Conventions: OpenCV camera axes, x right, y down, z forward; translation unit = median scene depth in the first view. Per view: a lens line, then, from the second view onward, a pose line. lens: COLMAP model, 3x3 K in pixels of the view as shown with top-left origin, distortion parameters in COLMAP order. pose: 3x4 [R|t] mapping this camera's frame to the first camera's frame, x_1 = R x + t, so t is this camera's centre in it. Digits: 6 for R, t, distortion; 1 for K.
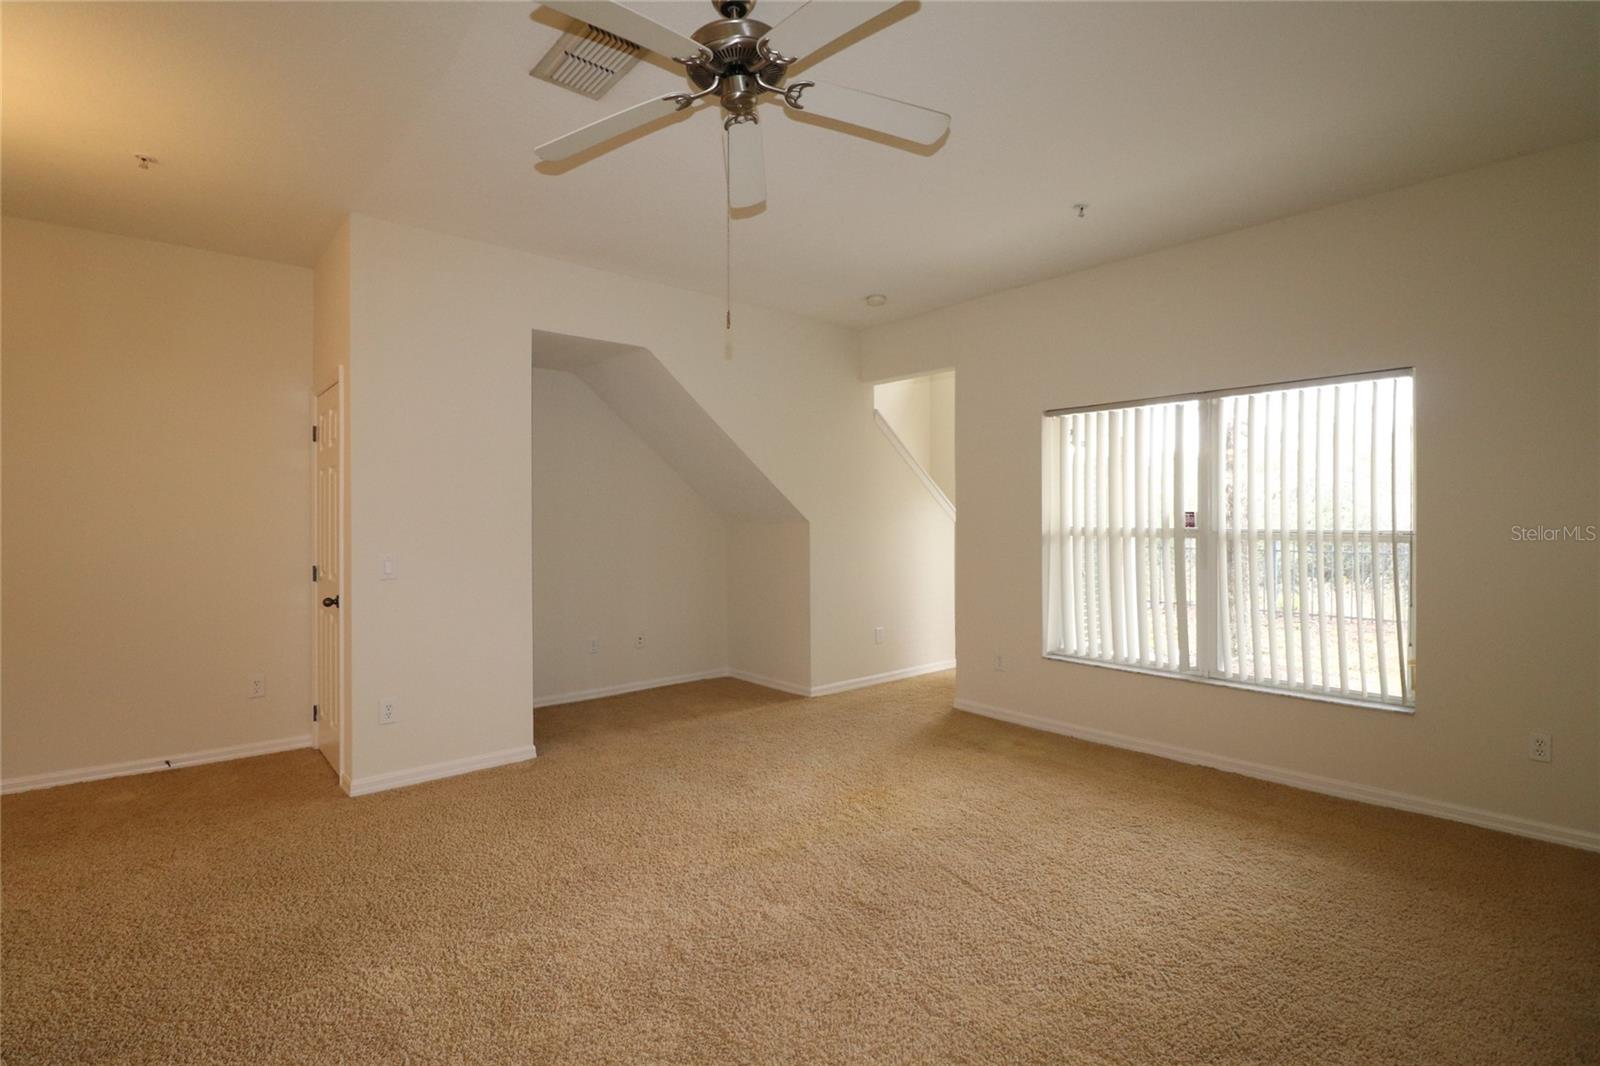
lens RADIAL K [[745.8, 0, 806.1], [0, 745.8, 518.7], [0, 0, 1]] dist [-0.018757, -0.003433]
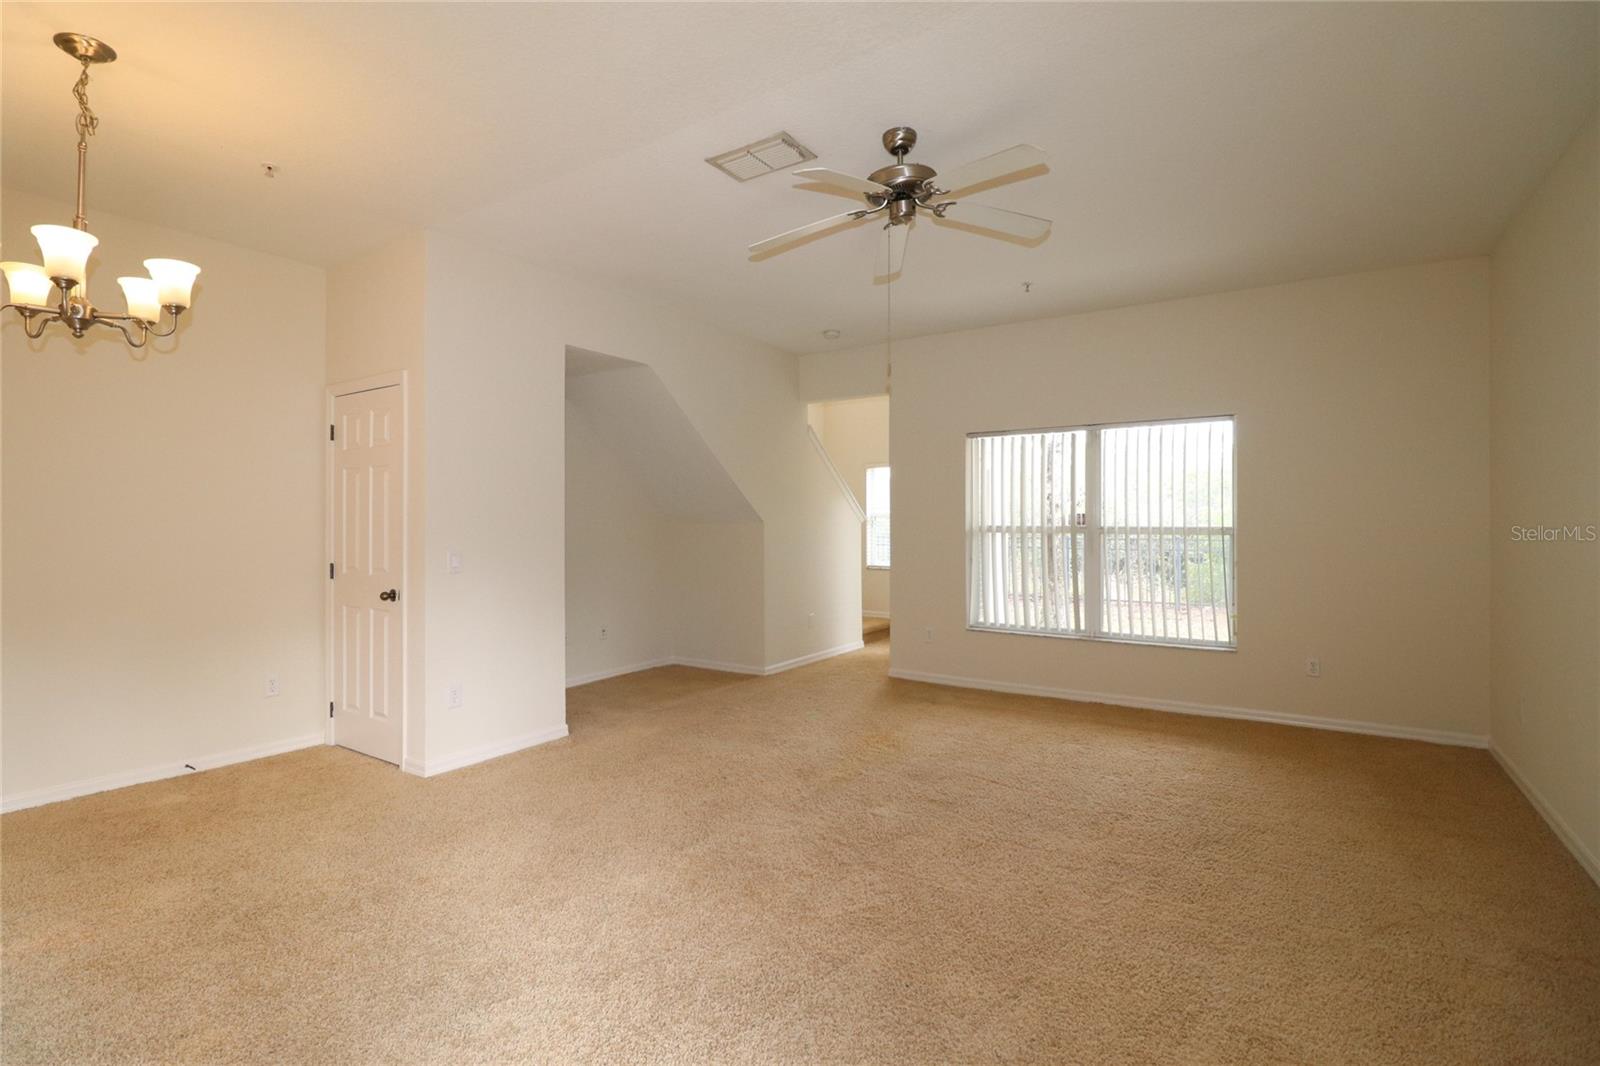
lens RADIAL K [[745.8, 0, 790.8], [0, 745.8, 530.9], [0, 0, 1]] dist [-0.018757, -0.003433]
pose [[0.962529, -0.001238, 0.271174, -0.351978], [-0.000738, 0.999974, 0.007183, 0.012606], [-0.271176, -0.007114, 0.962503, -0.147060]]
